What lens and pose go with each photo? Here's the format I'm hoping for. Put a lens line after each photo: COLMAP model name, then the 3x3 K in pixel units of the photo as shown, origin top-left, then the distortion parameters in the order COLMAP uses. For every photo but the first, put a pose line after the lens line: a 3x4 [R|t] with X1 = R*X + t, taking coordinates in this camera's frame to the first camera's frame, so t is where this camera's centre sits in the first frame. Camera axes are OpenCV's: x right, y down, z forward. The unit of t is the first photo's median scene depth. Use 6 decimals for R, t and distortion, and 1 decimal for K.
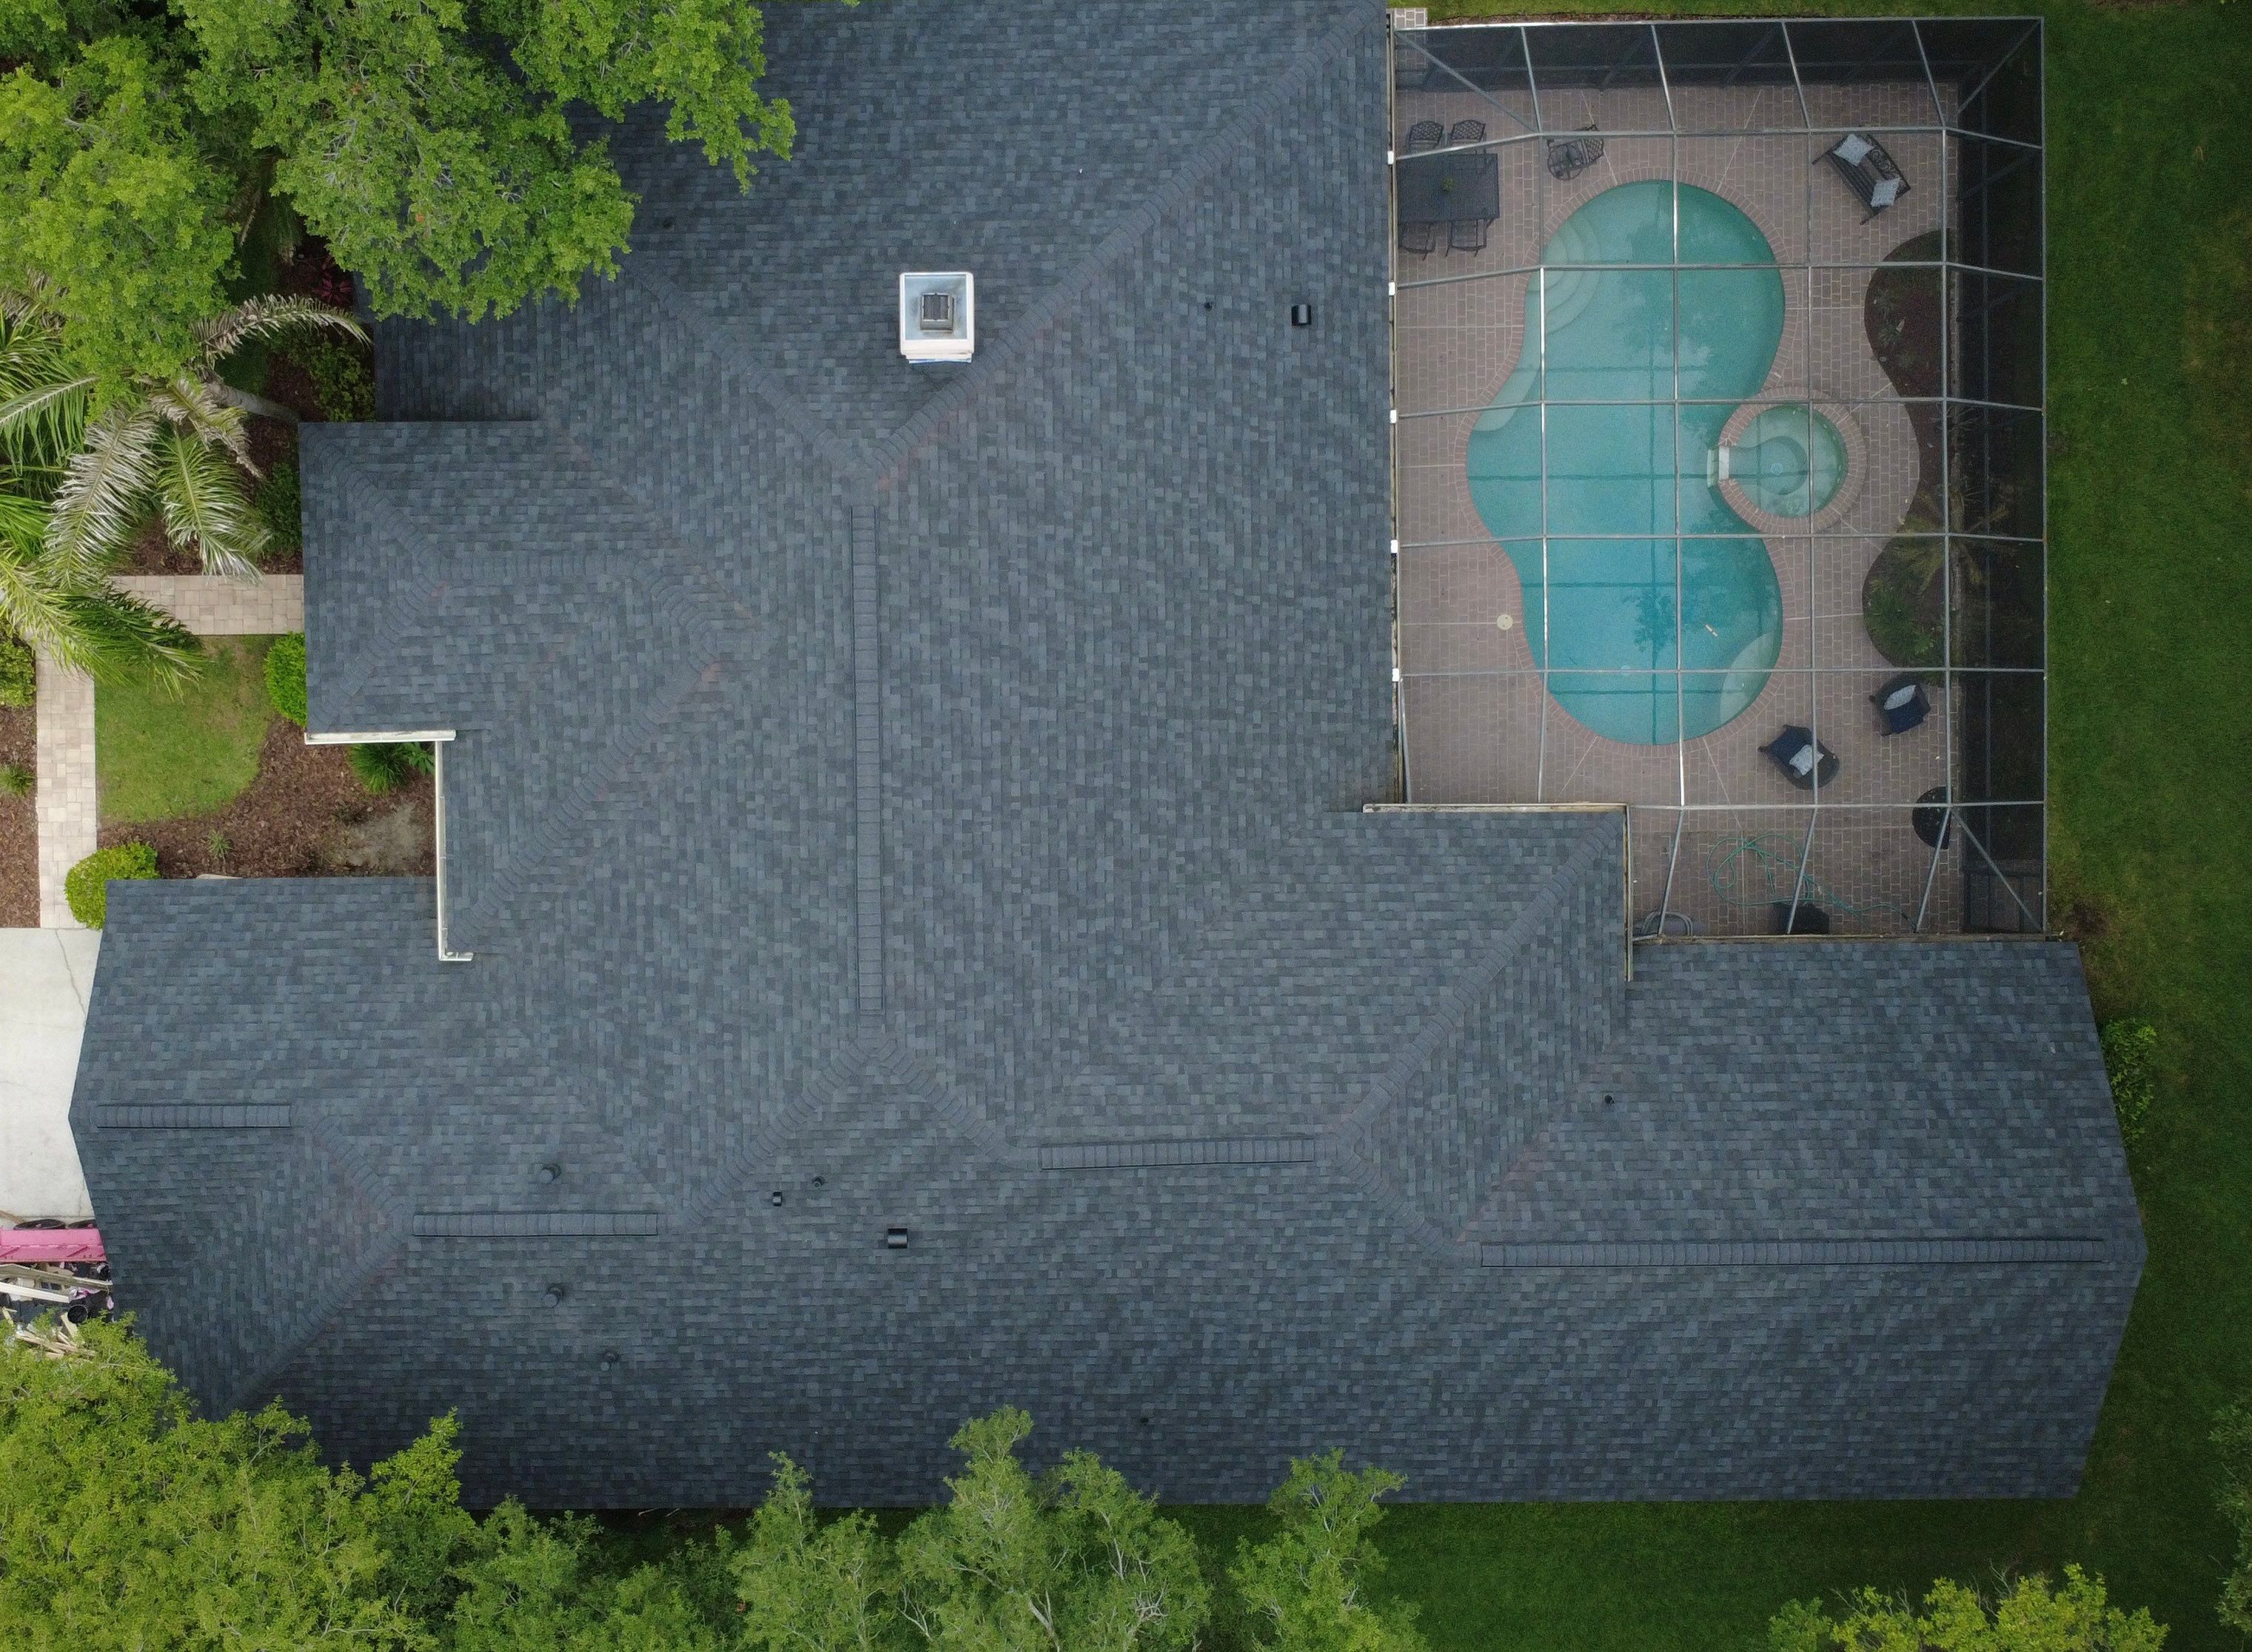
lens RADIAL K [[2150.5, 0, 1004.7], [0, 2150.5, 834.2], [0, 0, 1]] dist [0.000277, 0.000000]
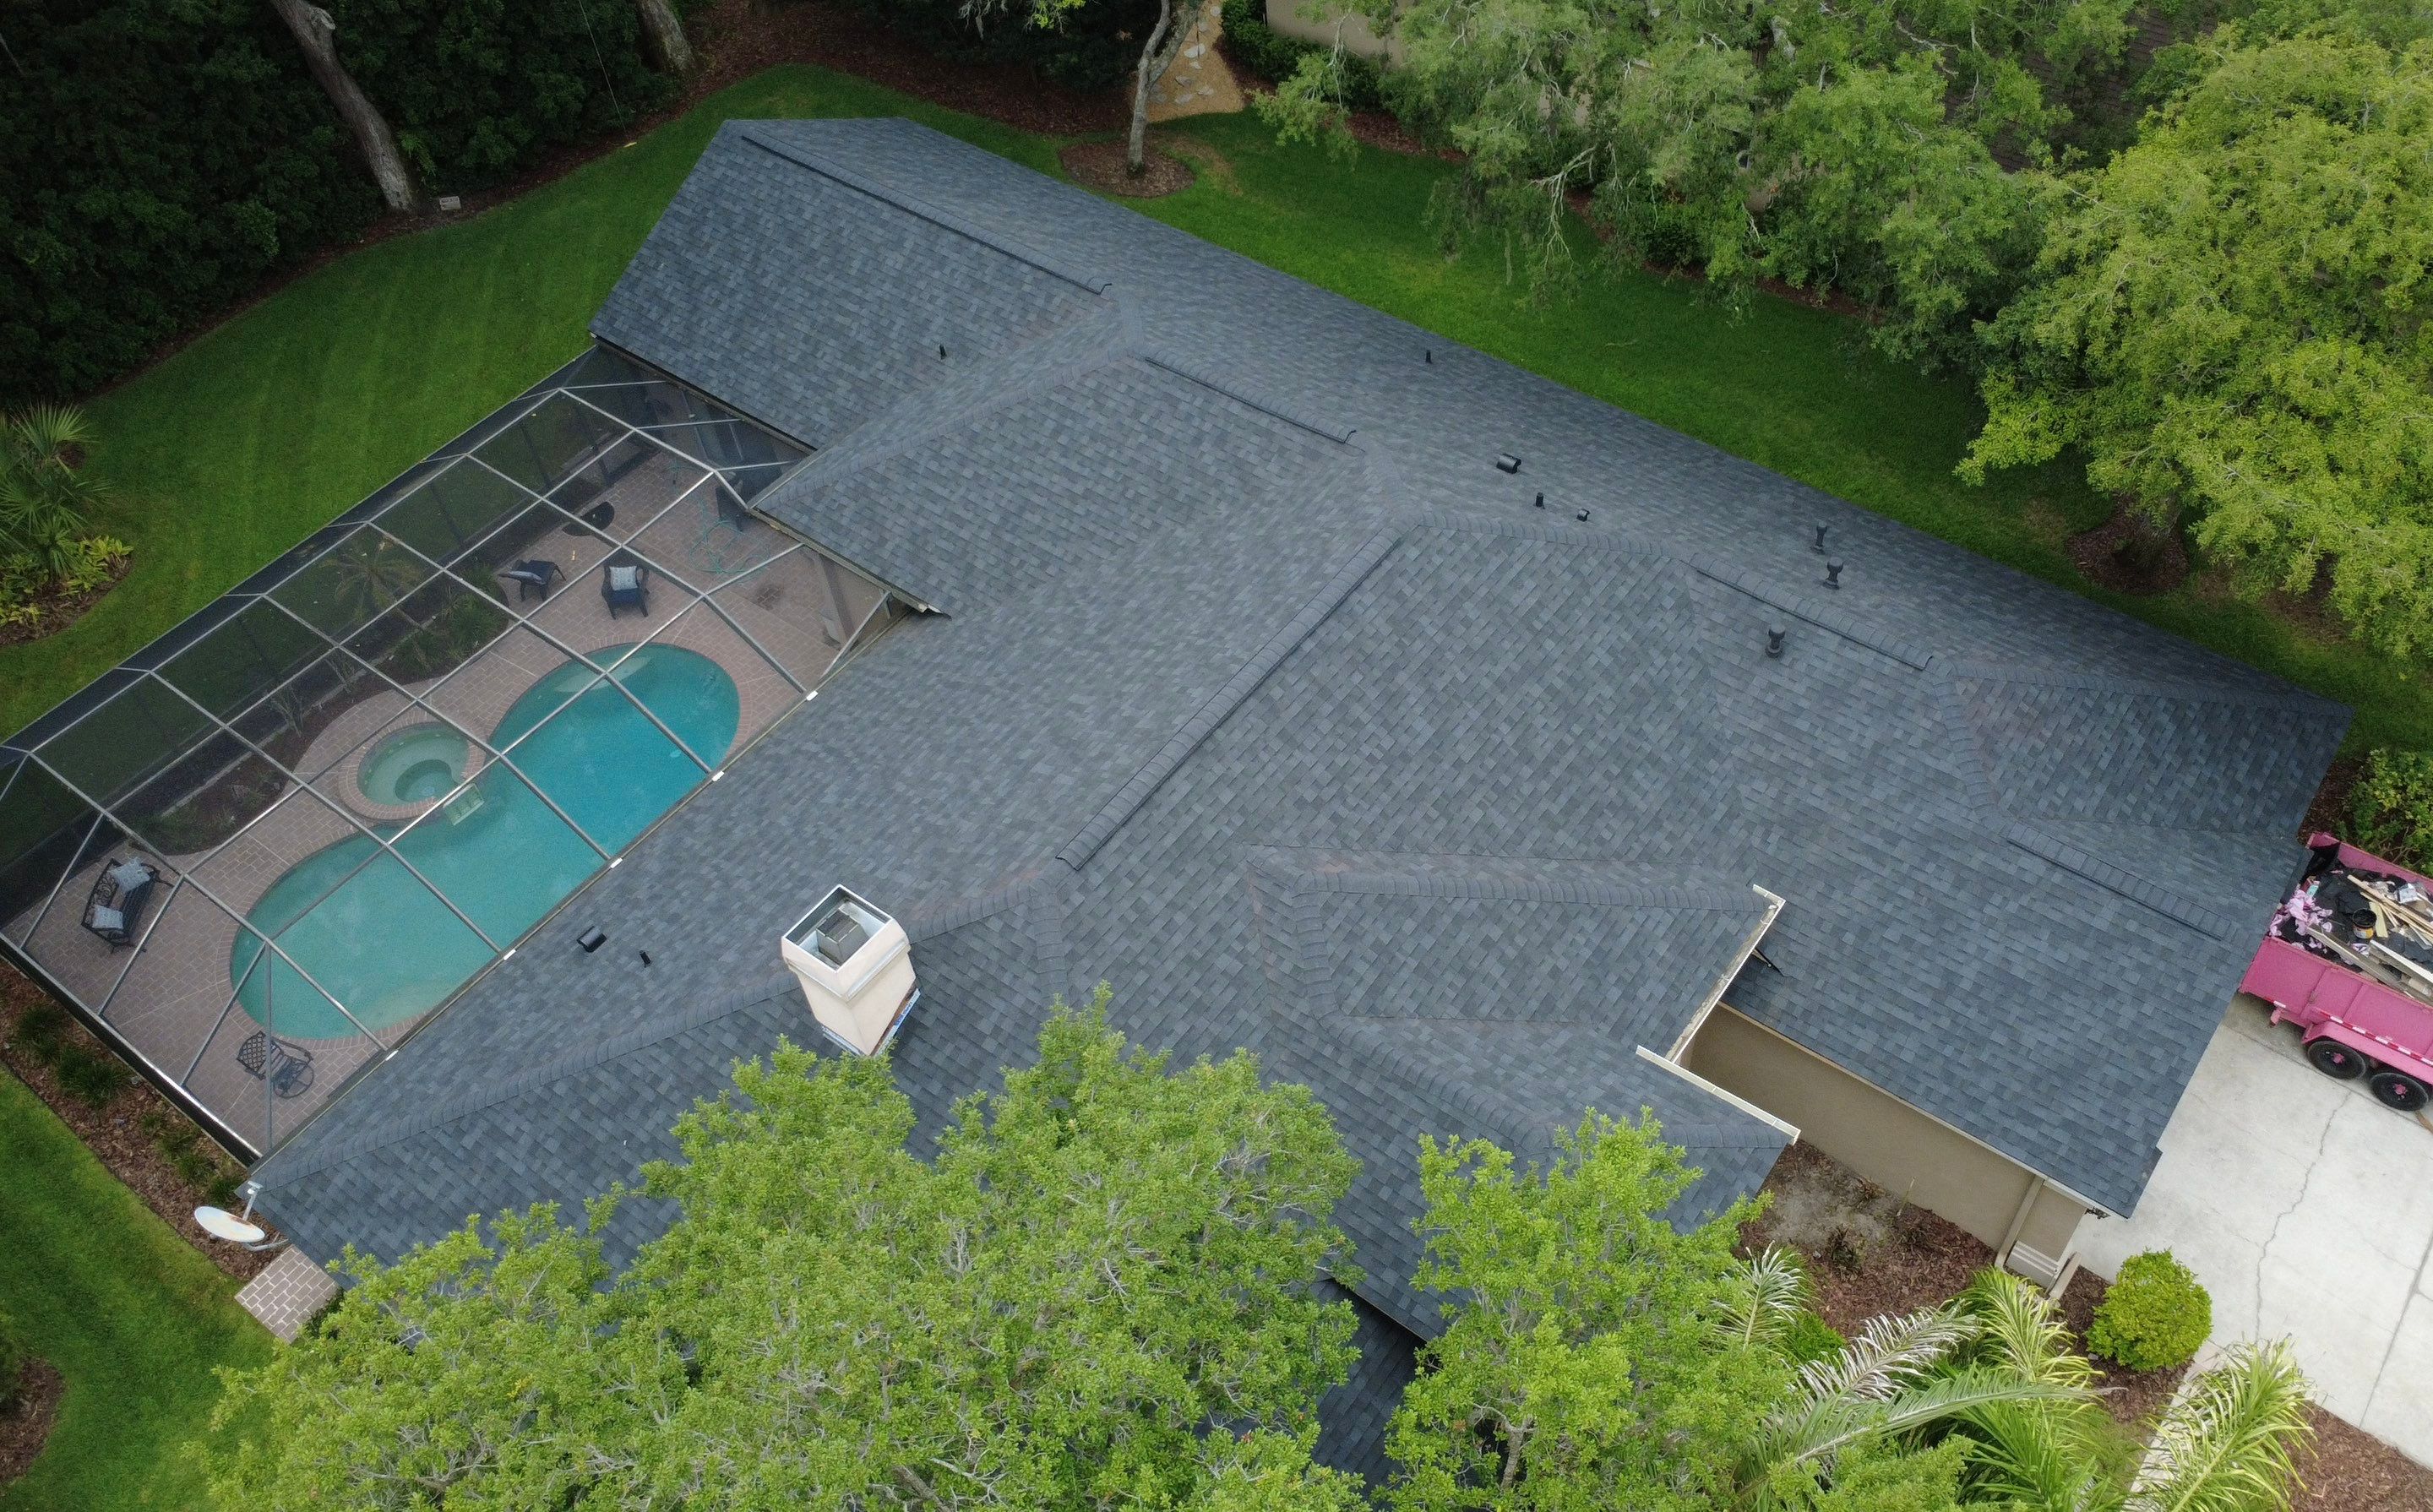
lens RADIAL K [[1956.9, 0, 1340.8], [0, 1956.9, 747.7], [0, 0, 1]] dist [-0.003192, 0.001586]
pose [[-0.804954, -0.422603, 0.416480, -0.437323], [0.590371, -0.640552, 0.491075, -0.417854], [0.059247, 0.641170, 0.765108, 0.340826]]
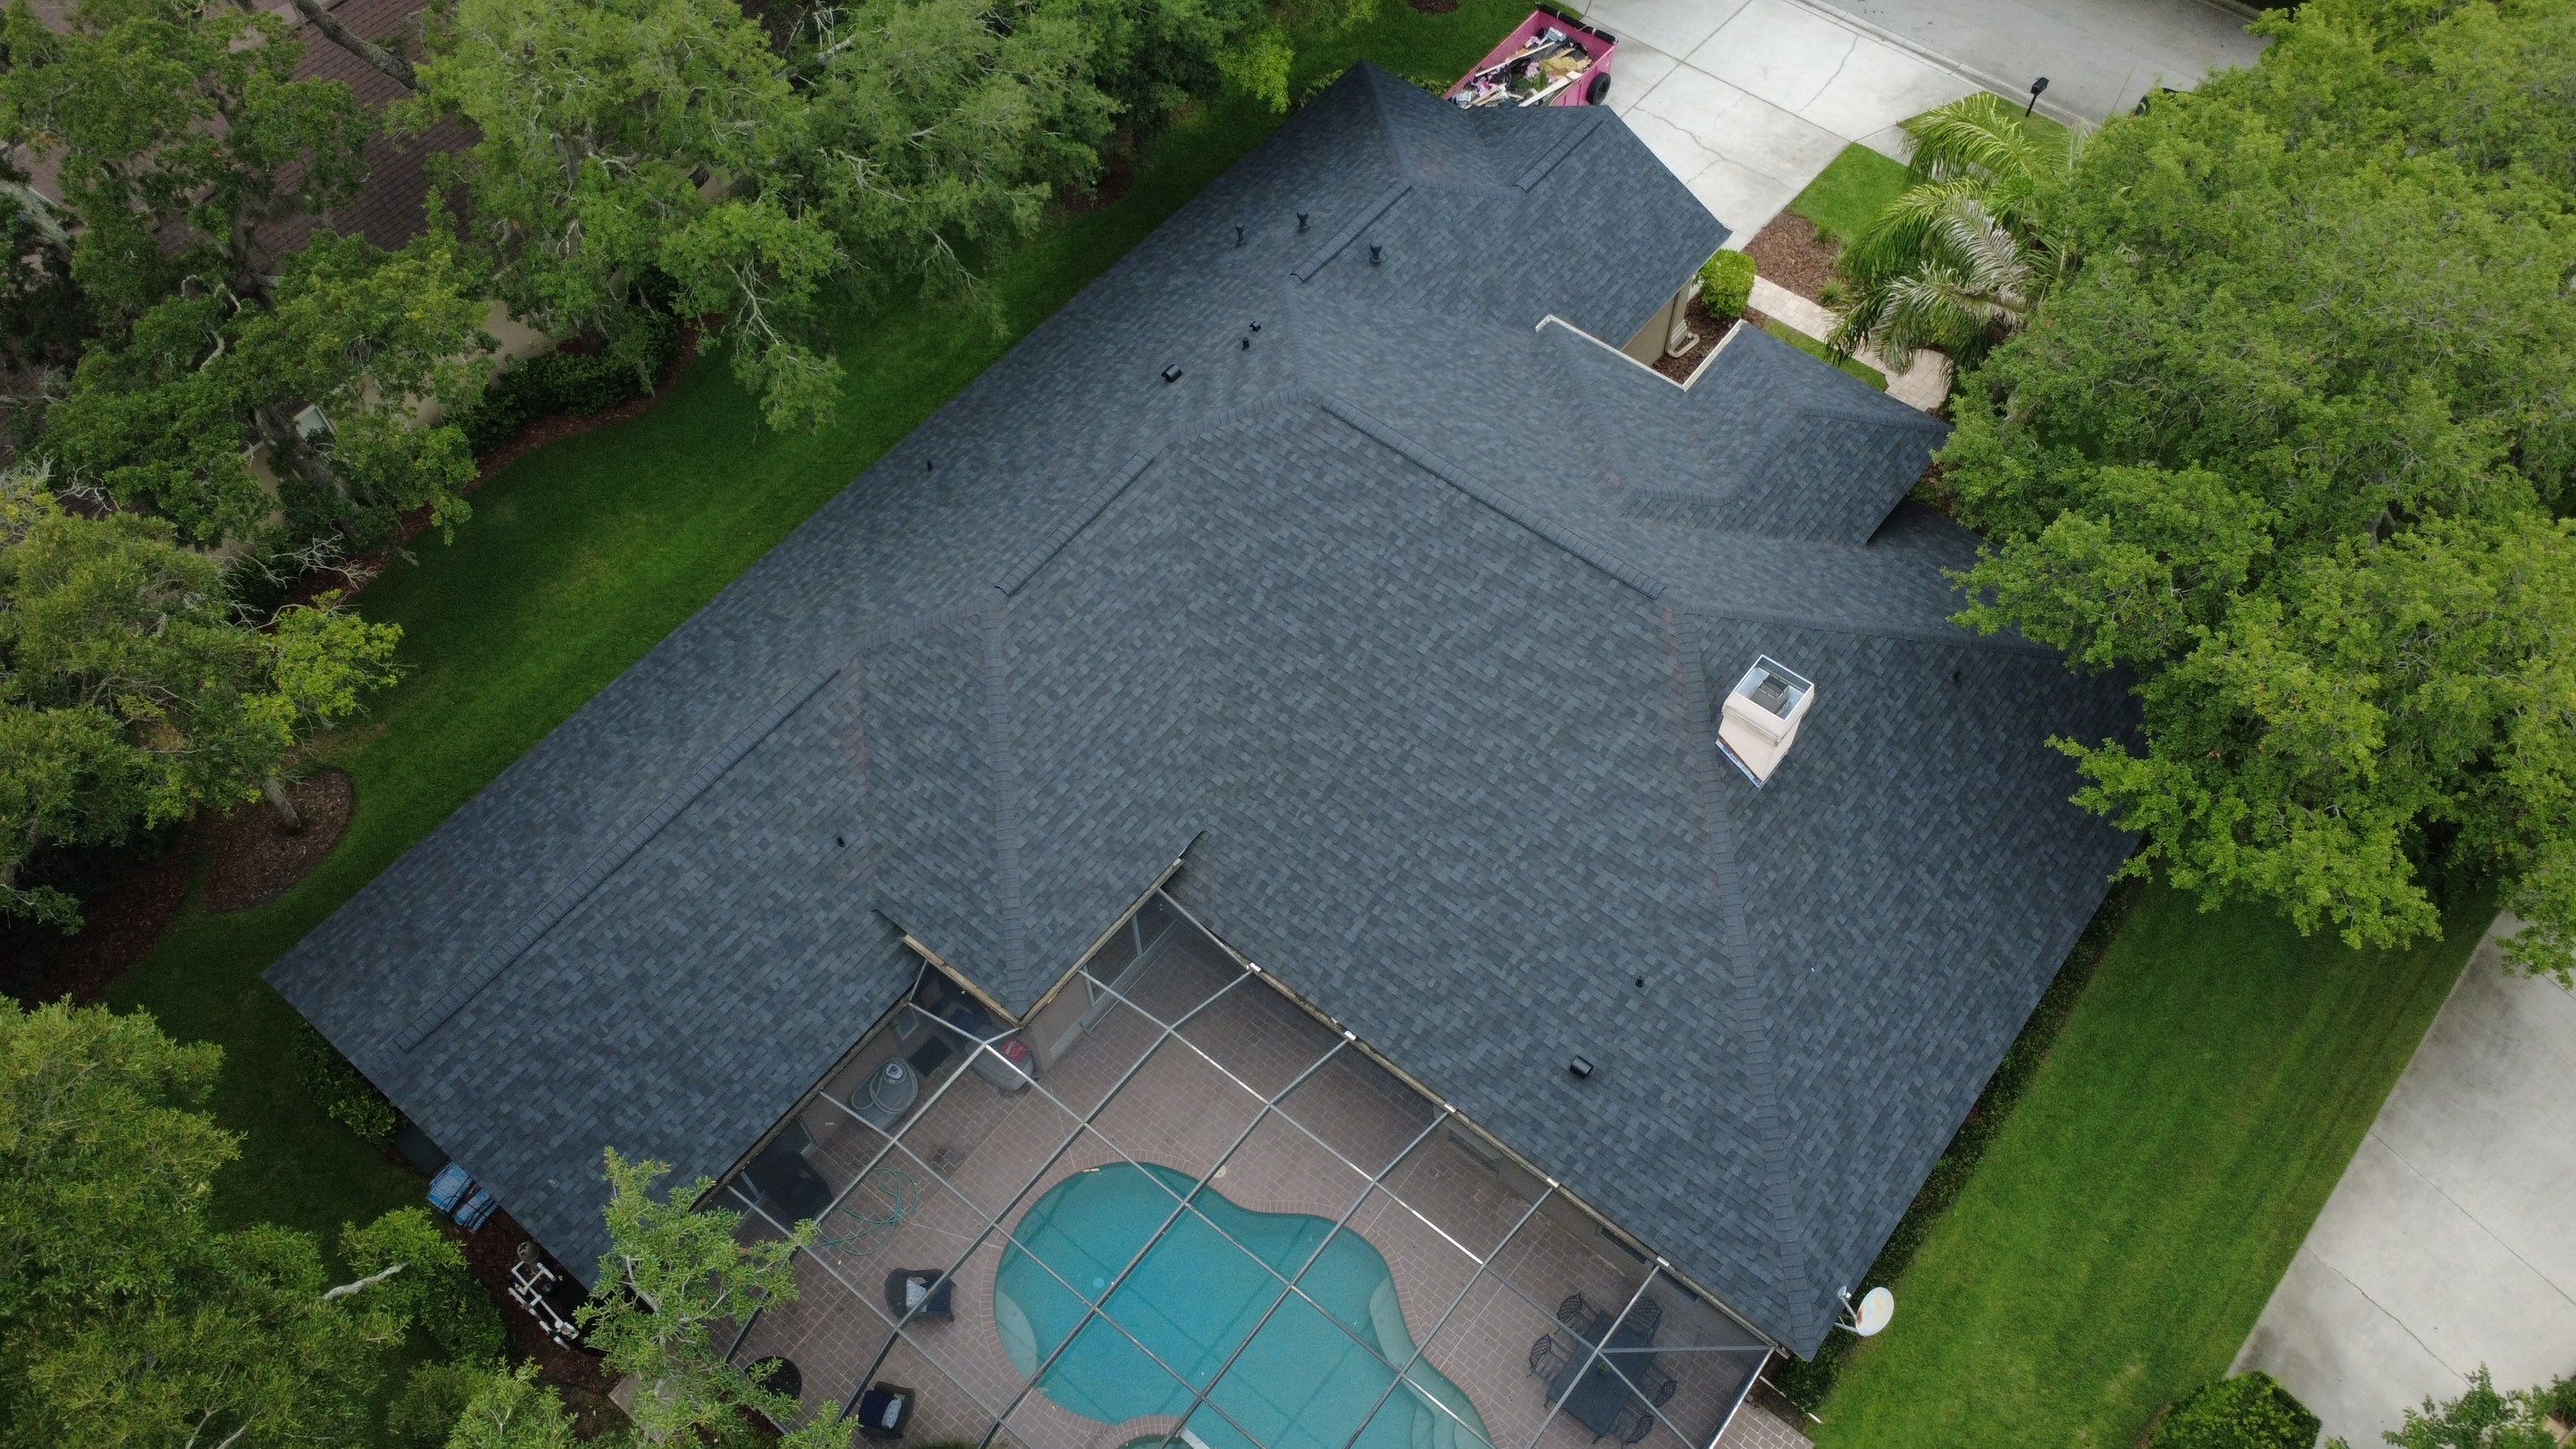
lens RADIAL K [[1874.8, 0, 1278.6], [0, 1874.8, 721.0], [0, 0, 1]] dist [-0.001089, 0.001231]
pose [[-0.634264, 0.655674, -0.409636, 0.503469], [-0.773117, -0.537735, 0.336350, -0.350546], [0.000260, 0.530031, 0.847978, 0.147400]]
